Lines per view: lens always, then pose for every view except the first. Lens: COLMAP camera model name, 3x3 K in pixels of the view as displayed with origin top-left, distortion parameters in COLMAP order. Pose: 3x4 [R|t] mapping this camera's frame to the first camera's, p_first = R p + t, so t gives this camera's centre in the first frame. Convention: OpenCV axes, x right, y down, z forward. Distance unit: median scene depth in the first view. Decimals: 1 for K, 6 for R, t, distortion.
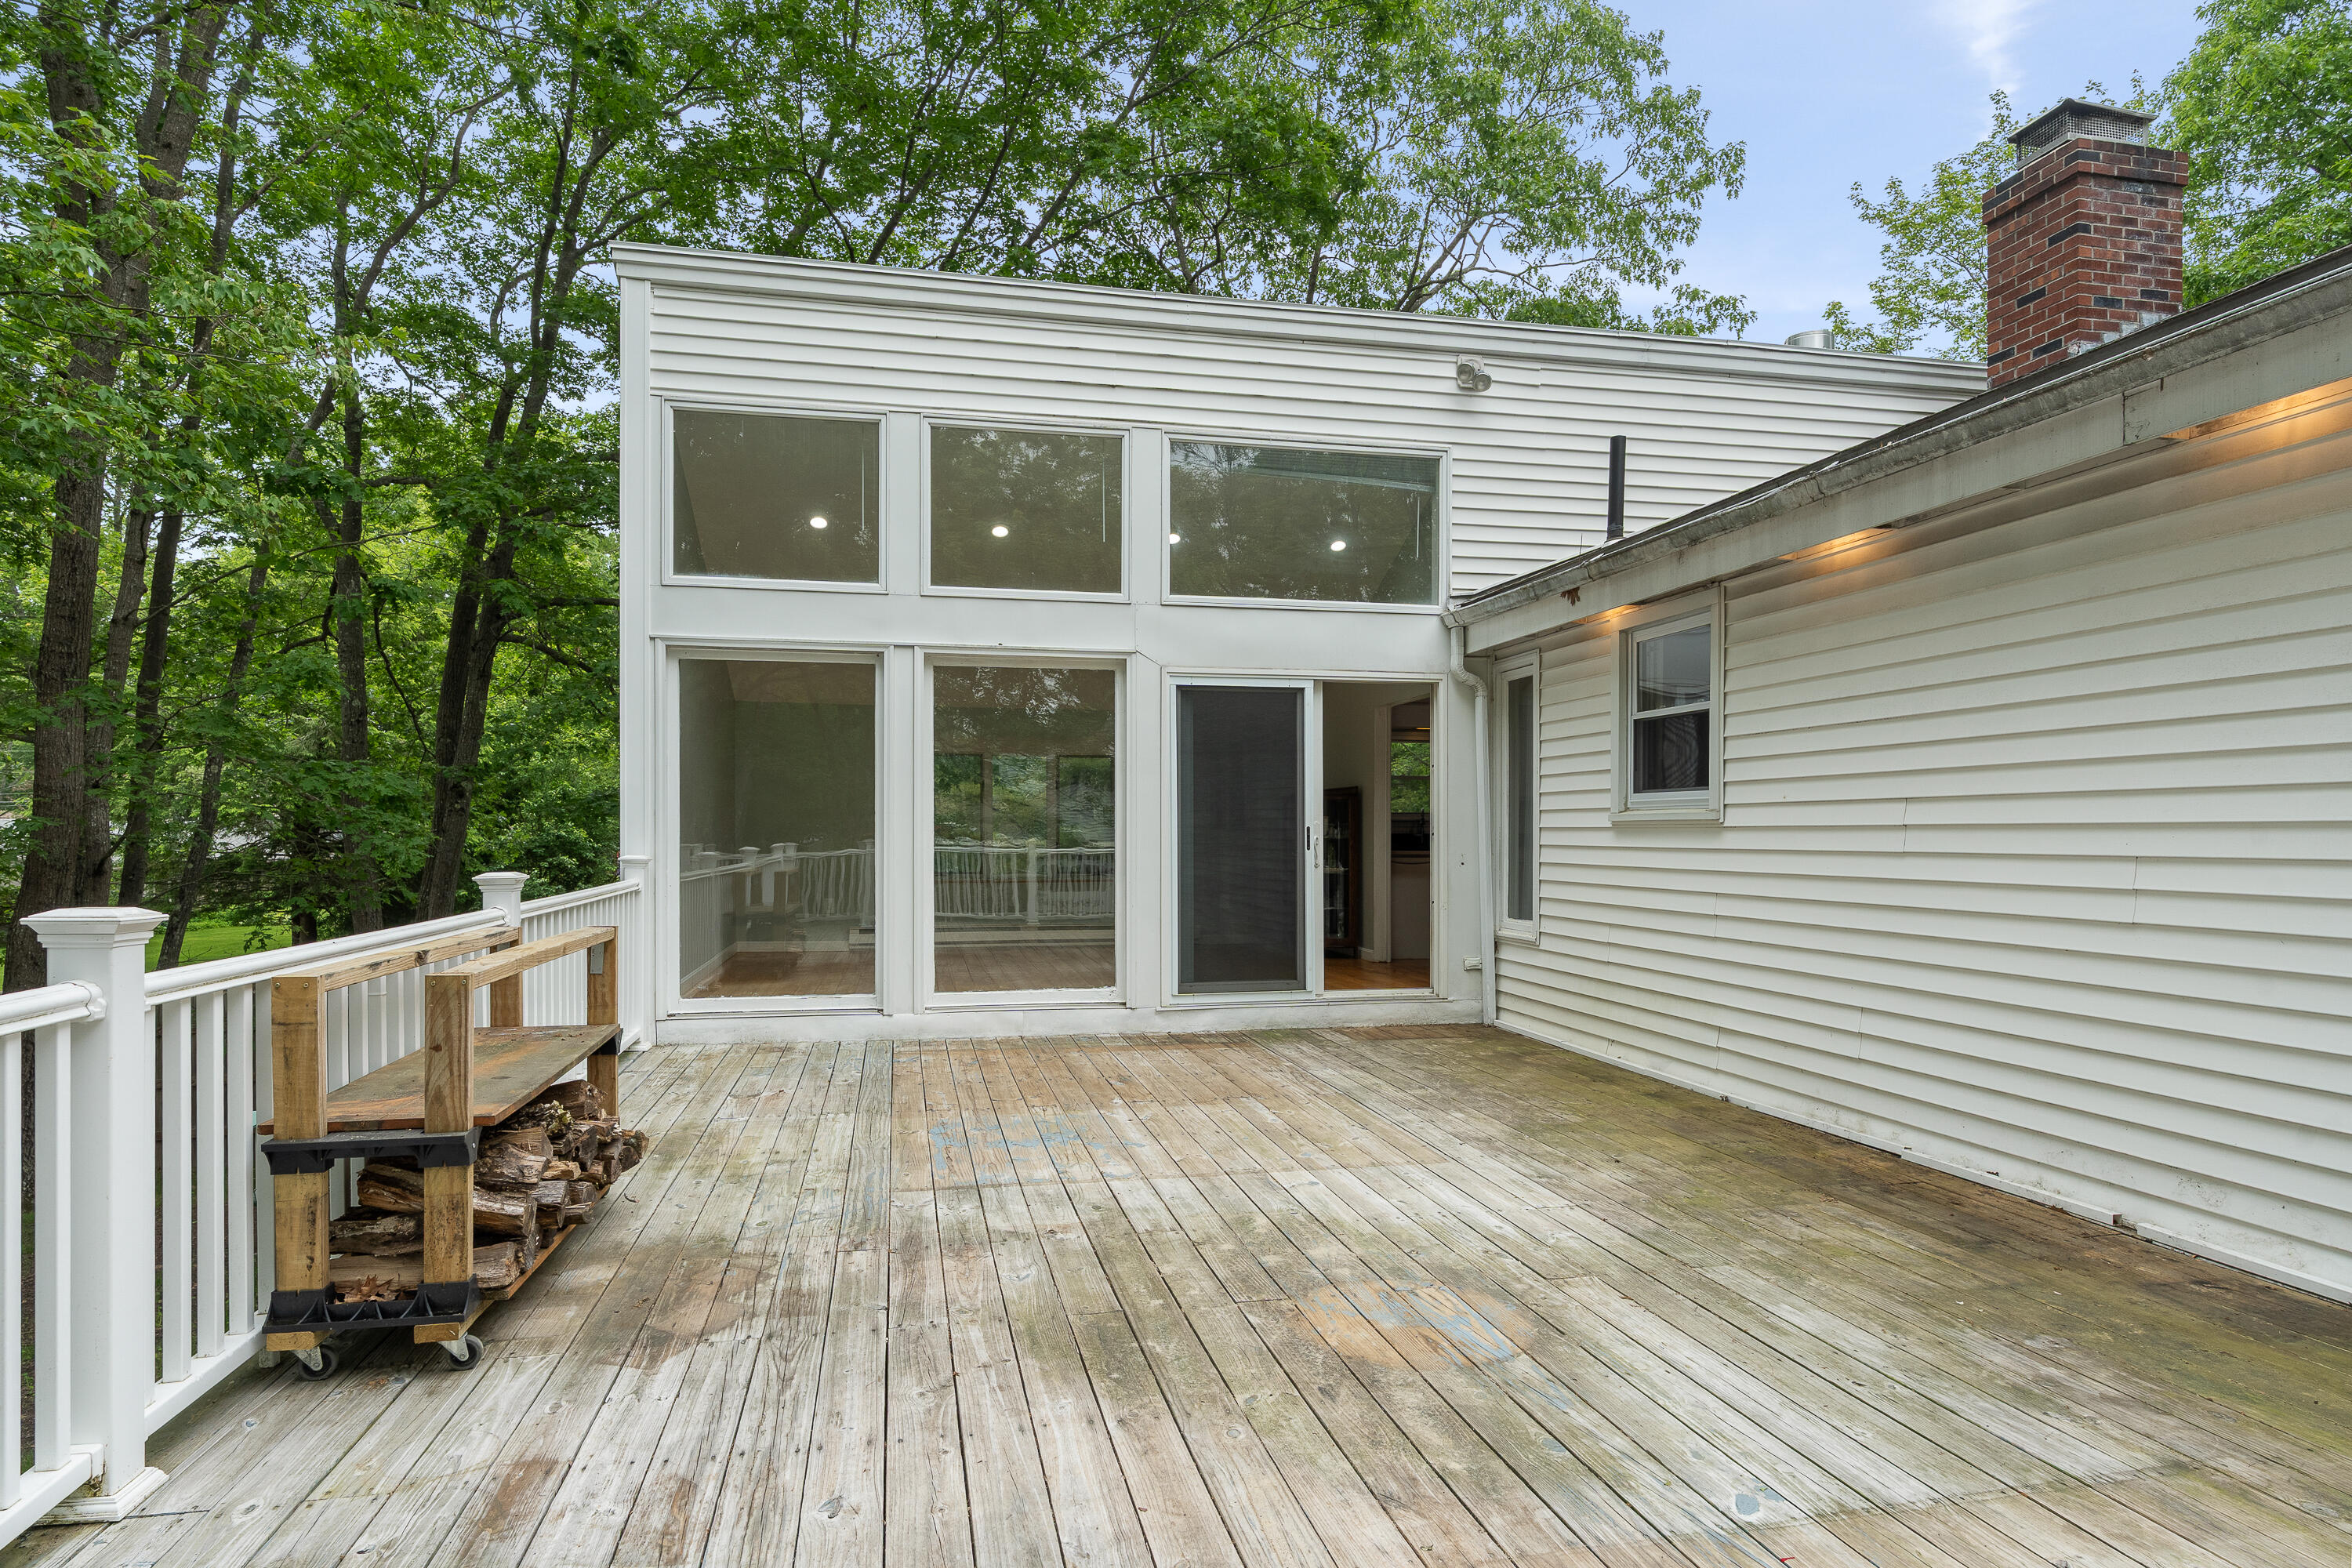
lens RADIAL K [[1320.3, 0, 1178.7], [0, 1320.3, 840.3], [0, 0, 1]] dist [-0.000832, -0.000999]
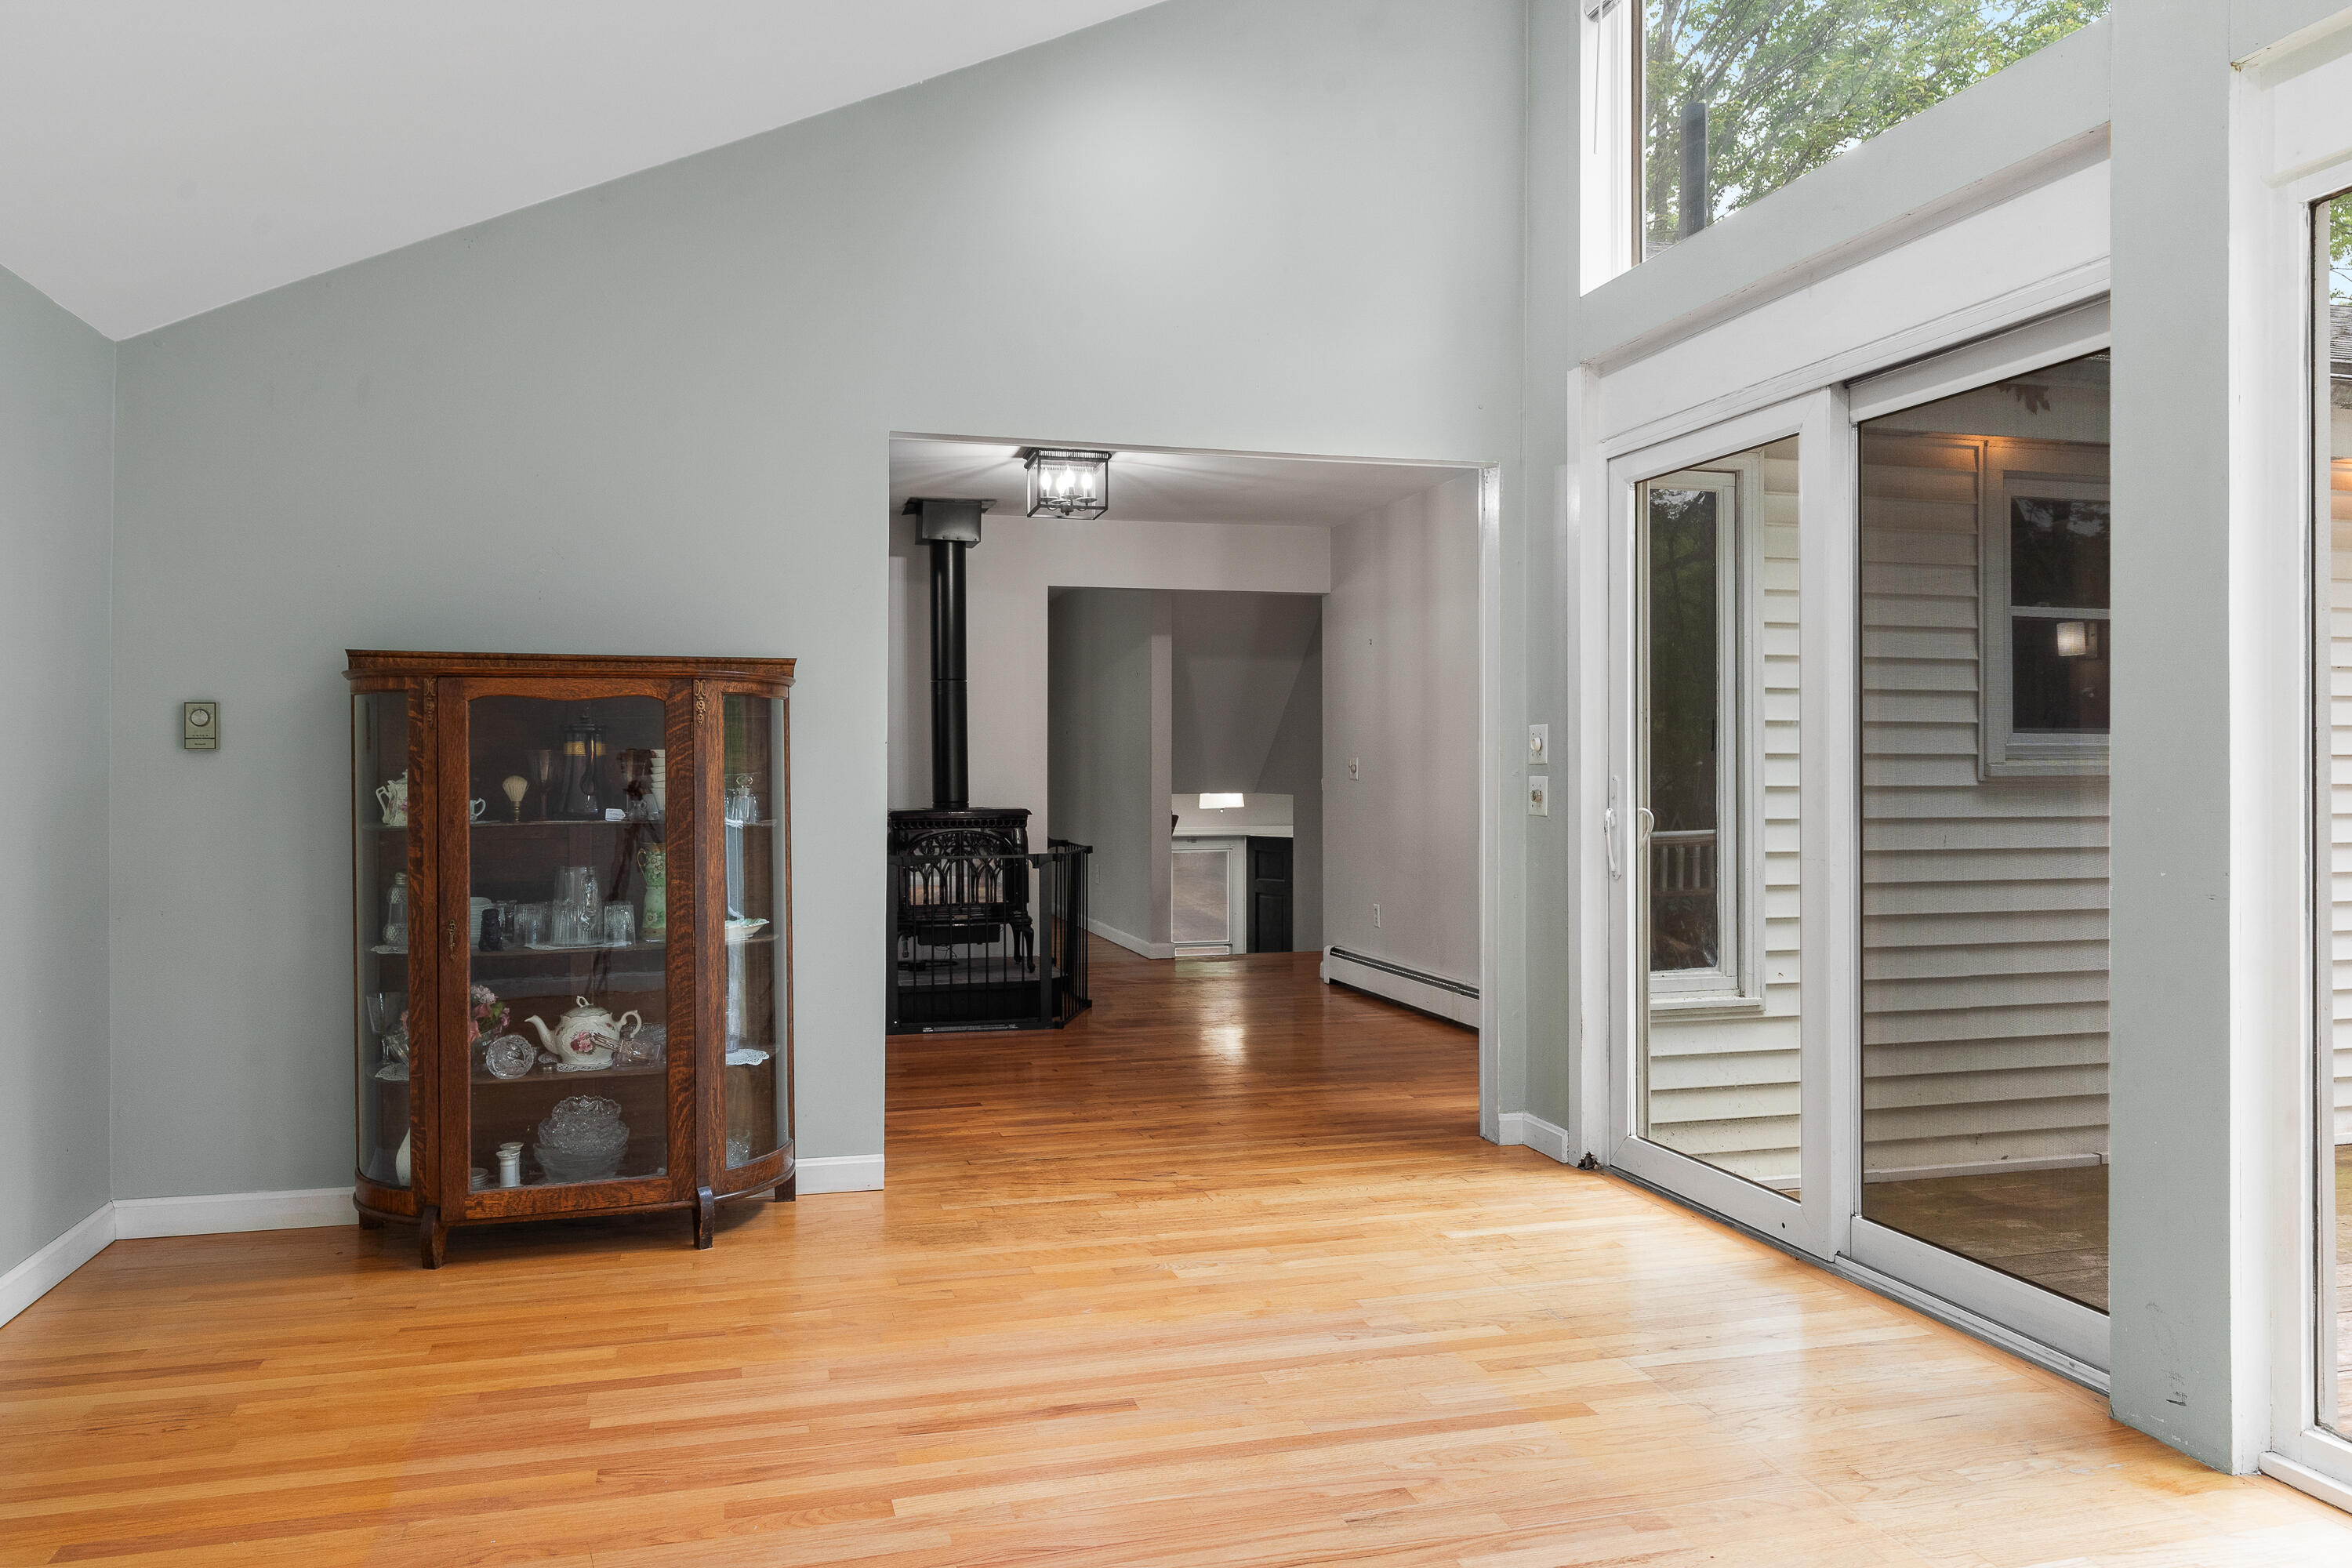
lens RADIAL K [[1639.5, 0, 1174.7], [0, 1639.5, 746.6], [0, 0, 1]] dist [0.001646, -0.000777]
pose [[-0.065199, 0.011275, 0.997809, -0.665072], [0.006340, 0.999921, -0.010885, -0.036362], [-0.997852, 0.005617, -0.065265, 2.320092]]
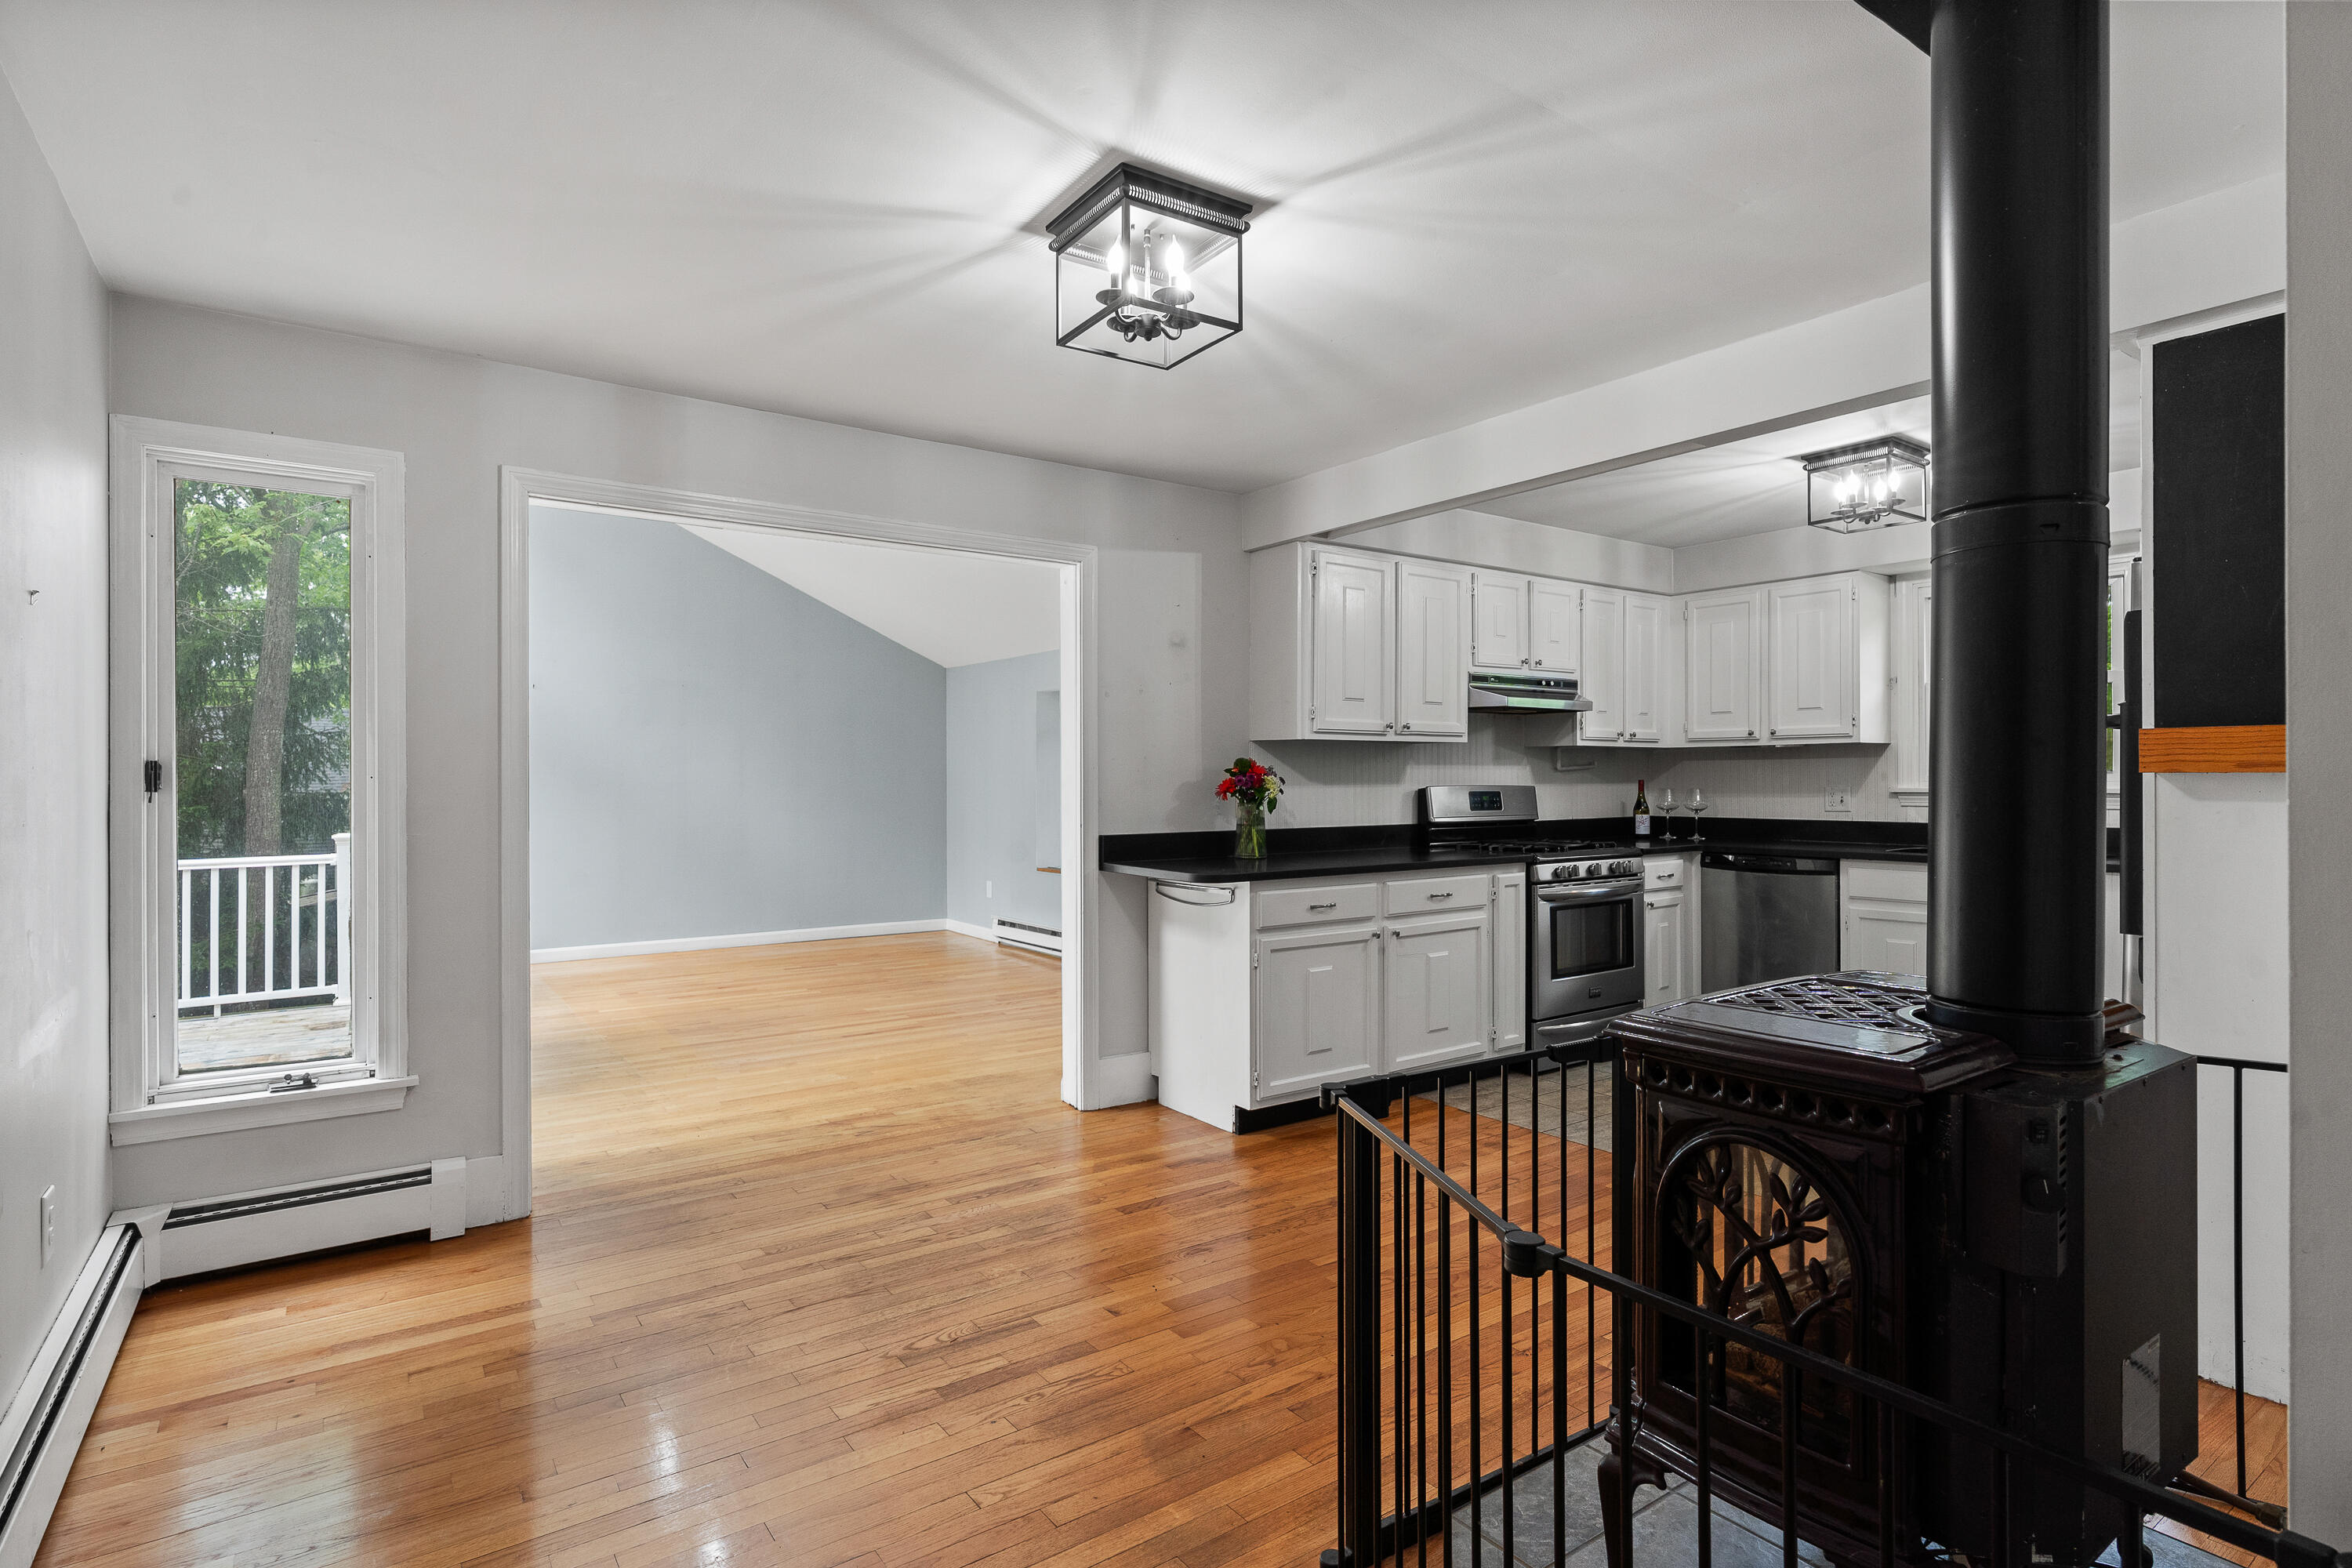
lens RADIAL K [[1180.8, 0, 1176.0], [0, 1180.8, 784.0], [0, 0, 1]] dist [-0.002686, 0.000257]
pose [[0.400795, 0.000856, -0.916168, 1.366699], [-0.002782, 0.999996, -0.000282, -0.055209], [0.916164, 0.002662, 0.400795, 2.107063]]
